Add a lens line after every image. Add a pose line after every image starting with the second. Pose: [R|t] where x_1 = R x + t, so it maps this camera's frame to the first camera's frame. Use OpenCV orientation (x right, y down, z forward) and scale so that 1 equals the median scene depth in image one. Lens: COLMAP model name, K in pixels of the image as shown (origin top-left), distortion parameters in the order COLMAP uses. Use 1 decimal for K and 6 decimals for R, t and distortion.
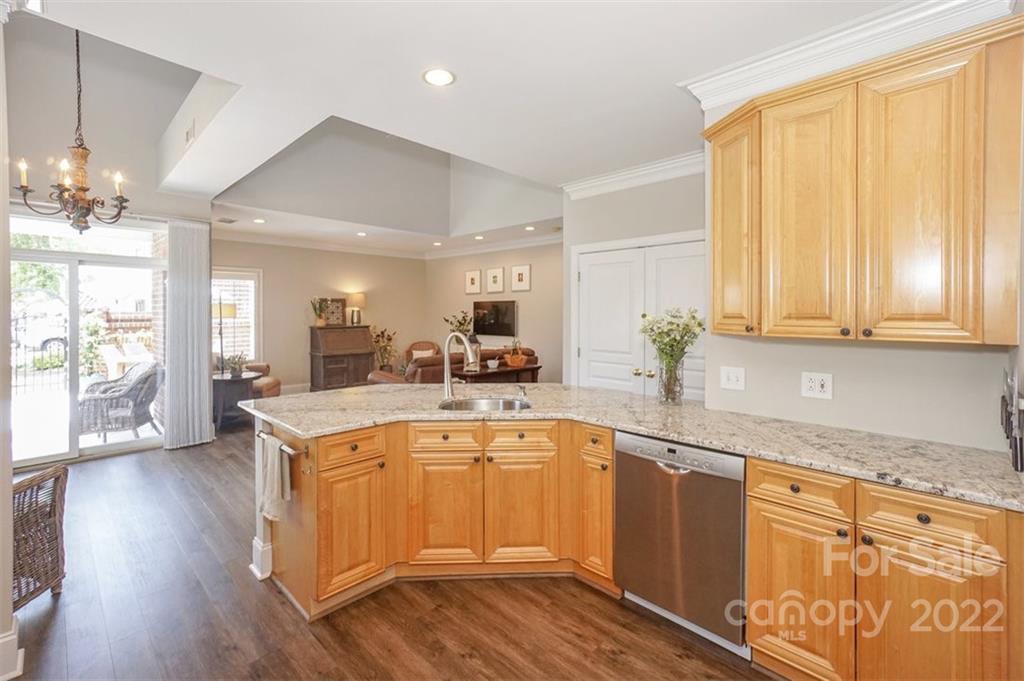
lens RADIAL K [[449.2, 0, 499.3], [0, 449.2, 318.3], [0, 0, 1]] dist [-0.009157, 0.008338]
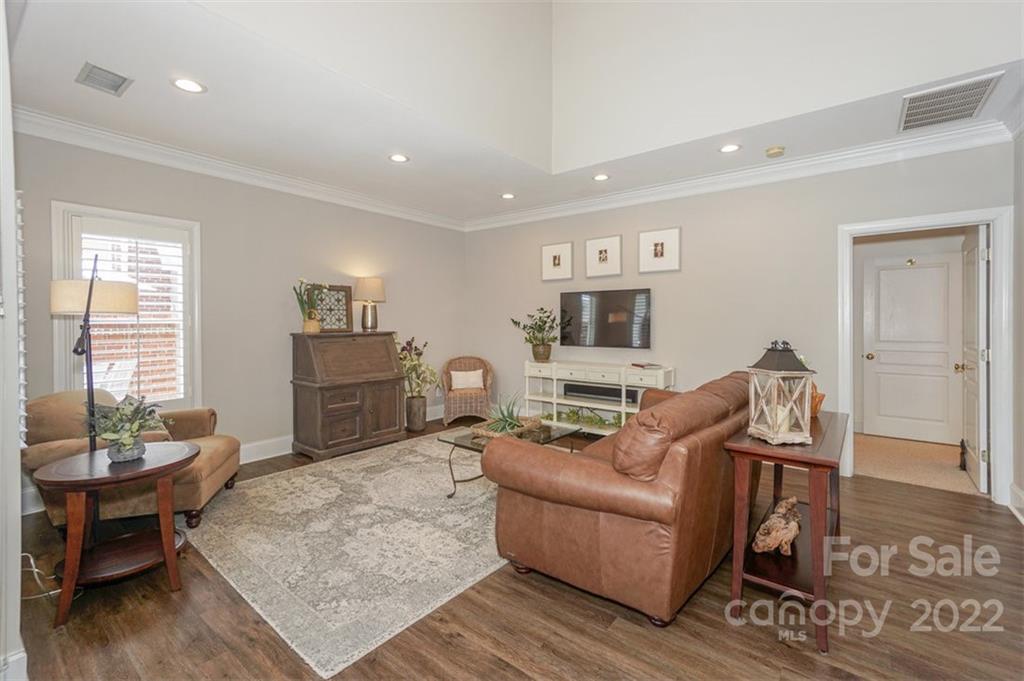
lens RADIAL K [[449.2, 0, 505.6], [0, 449.2, 333.6], [0, 0, 1]] dist [-0.009157, 0.008338]
pose [[0.993995, -0.005467, 0.109284, -0.210257], [0.004052, 0.999905, 0.013165, 0.011422], [-0.109346, -0.012643, 0.993923, 0.401936]]
